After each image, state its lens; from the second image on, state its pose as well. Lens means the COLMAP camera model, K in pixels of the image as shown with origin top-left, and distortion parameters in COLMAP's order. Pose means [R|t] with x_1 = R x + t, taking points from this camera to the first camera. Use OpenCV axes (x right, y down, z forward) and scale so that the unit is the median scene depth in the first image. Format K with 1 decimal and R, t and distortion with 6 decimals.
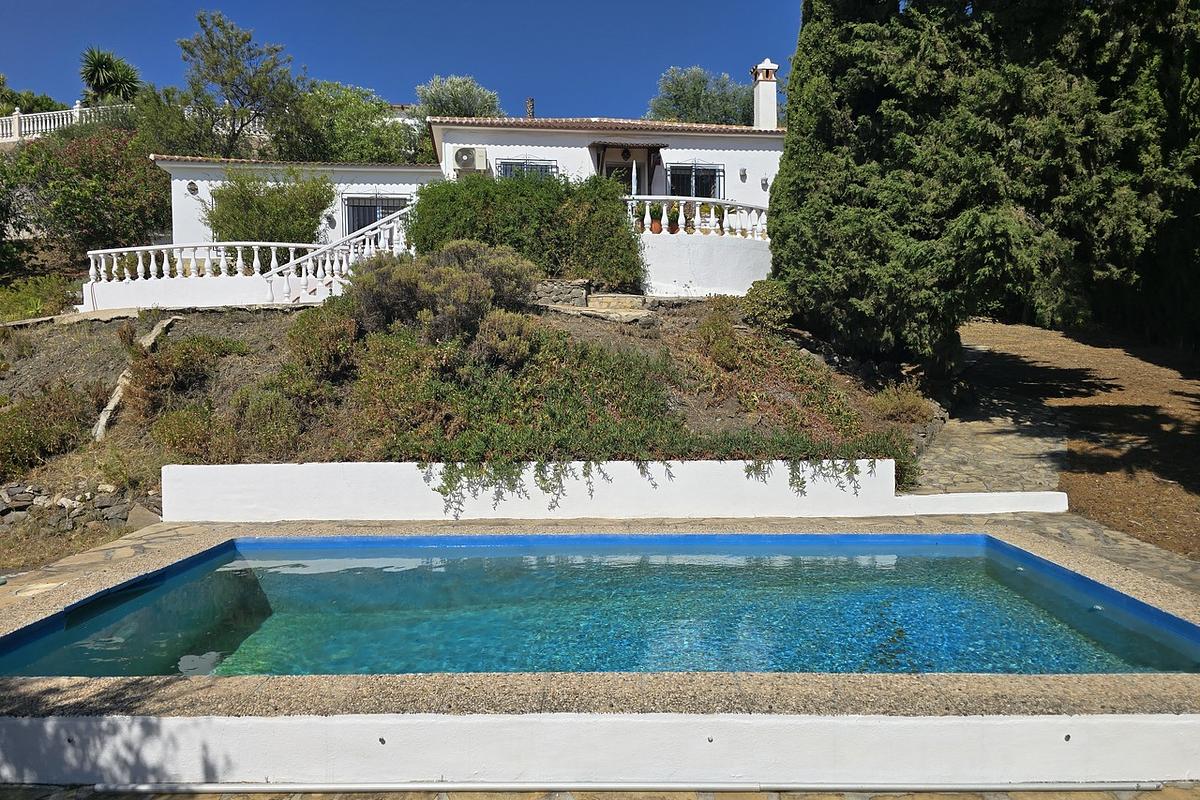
lens RADIAL K [[794.5, 0, 598.4], [0, 794.5, 409.4], [0, 0, 1]] dist [0.057676, -0.041290]
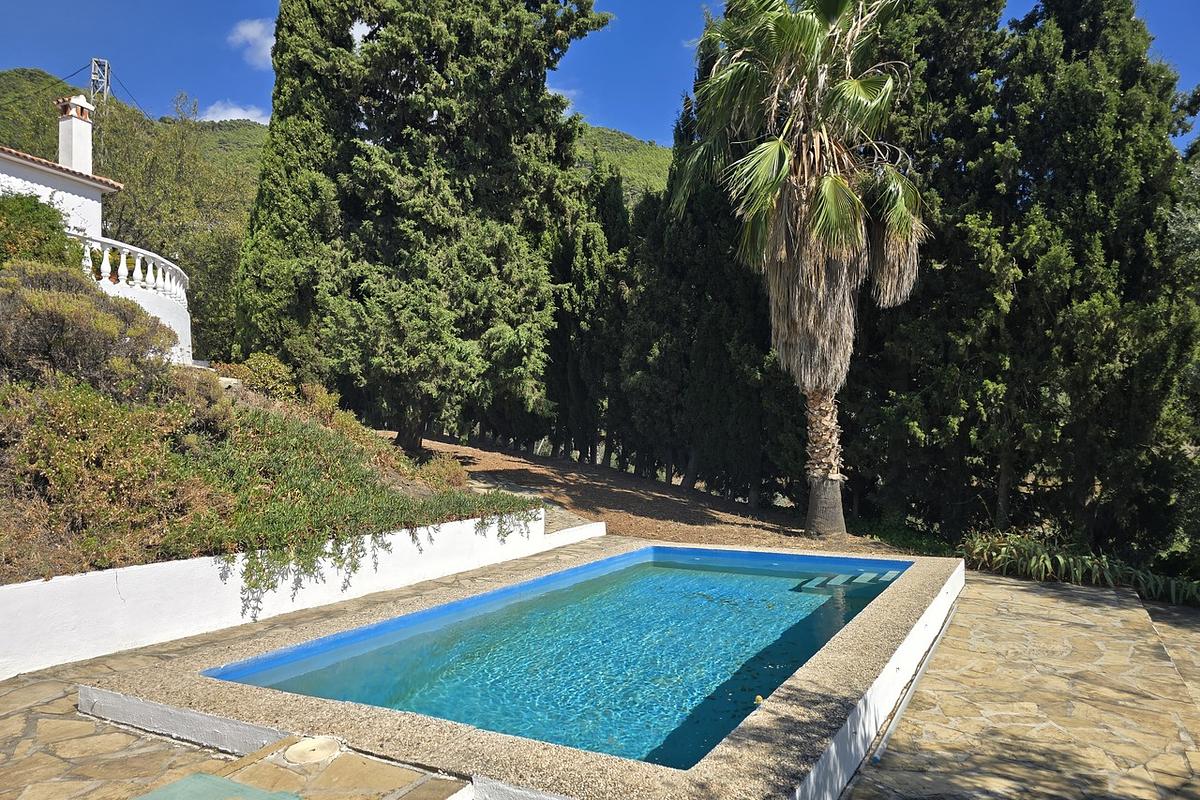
lens RADIAL K [[794.5, 0, 597.0], [0, 794.5, 403.5], [0, 0, 1]] dist [0.057676, -0.041290]
pose [[0.469626, 0.048804, 0.881515, -0.752420], [0.046498, 0.995718, -0.079898, -0.002124], [-0.881640, 0.078511, 0.465346, 0.288544]]
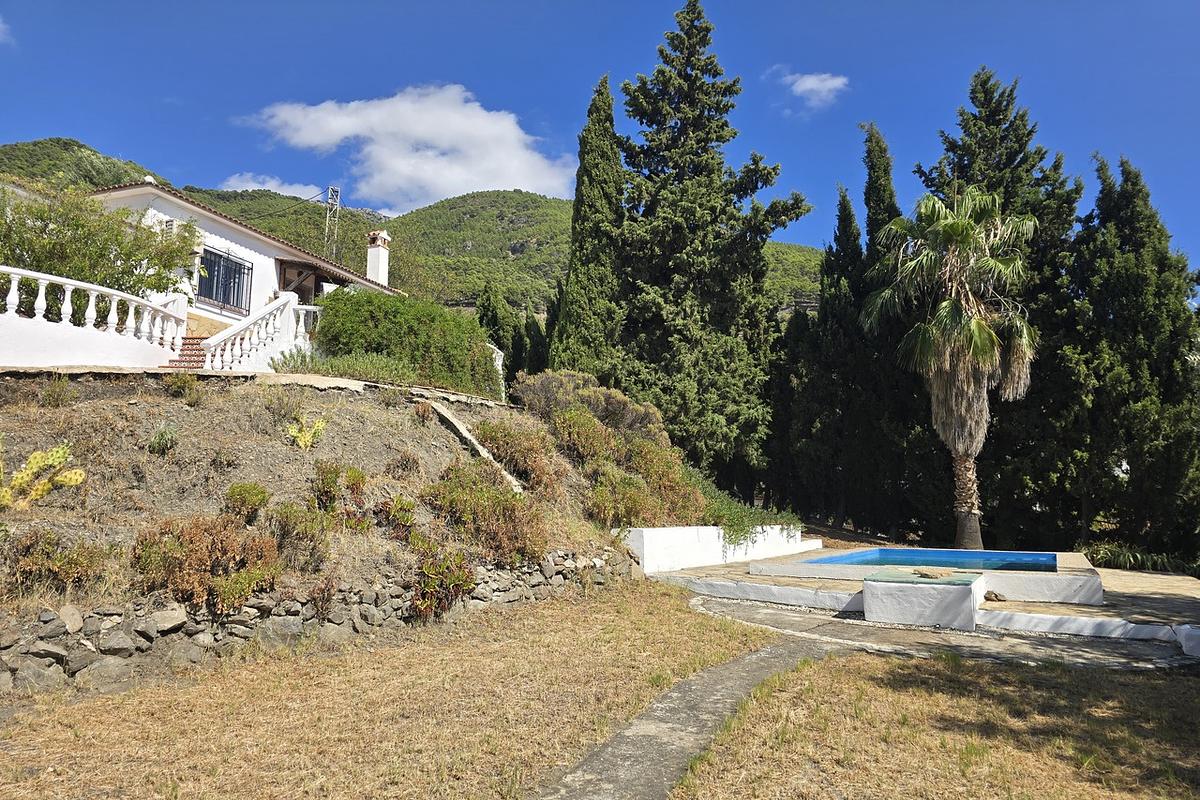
lens RADIAL K [[794.5, 0, 599.1], [0, 794.5, 401.4], [0, 0, 1]] dist [0.057676, -0.041290]
pose [[0.453512, 0.135448, 0.880898, -1.737519], [0.027223, 0.985818, -0.165595, 0.074142], [-0.890834, 0.099080, 0.443393, 0.508743]]
